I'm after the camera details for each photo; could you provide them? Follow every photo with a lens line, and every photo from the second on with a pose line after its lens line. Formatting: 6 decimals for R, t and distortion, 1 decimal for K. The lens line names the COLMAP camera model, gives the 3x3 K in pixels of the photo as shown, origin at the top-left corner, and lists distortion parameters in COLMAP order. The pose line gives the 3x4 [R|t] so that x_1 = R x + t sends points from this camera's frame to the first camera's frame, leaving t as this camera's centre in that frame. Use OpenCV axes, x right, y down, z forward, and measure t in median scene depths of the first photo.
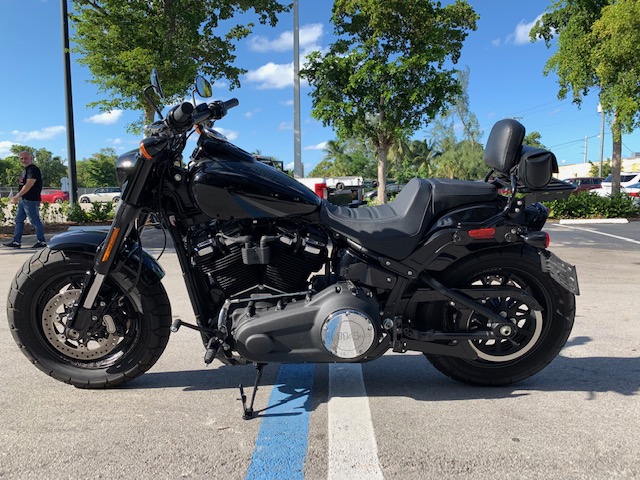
lens RADIAL K [[500.3, 0, 318.5], [0, 500.3, 238.2], [0, 0, 1]] dist [0.004951, -0.015238]
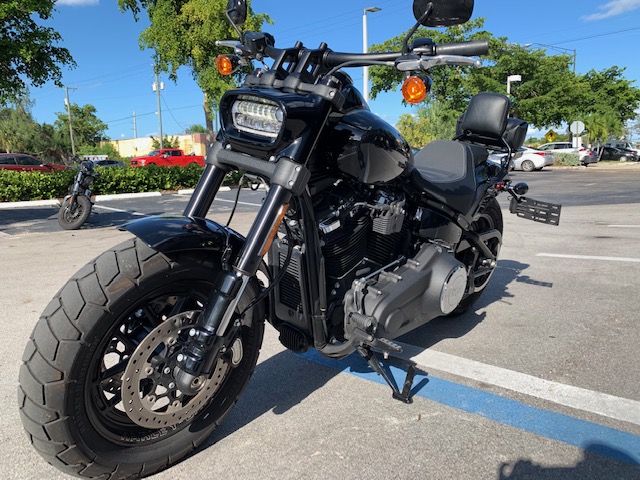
lens RADIAL K [[500.3, 0, 316.3], [0, 500.3, 238.9], [0, 0, 1]] dist [0.004951, -0.015238]
pose [[0.659897, -0.123908, 0.741069, -0.123349], [0.085967, 0.992282, 0.089361, -0.004246], [-0.746422, 0.004739, 0.665456, 0.071412]]
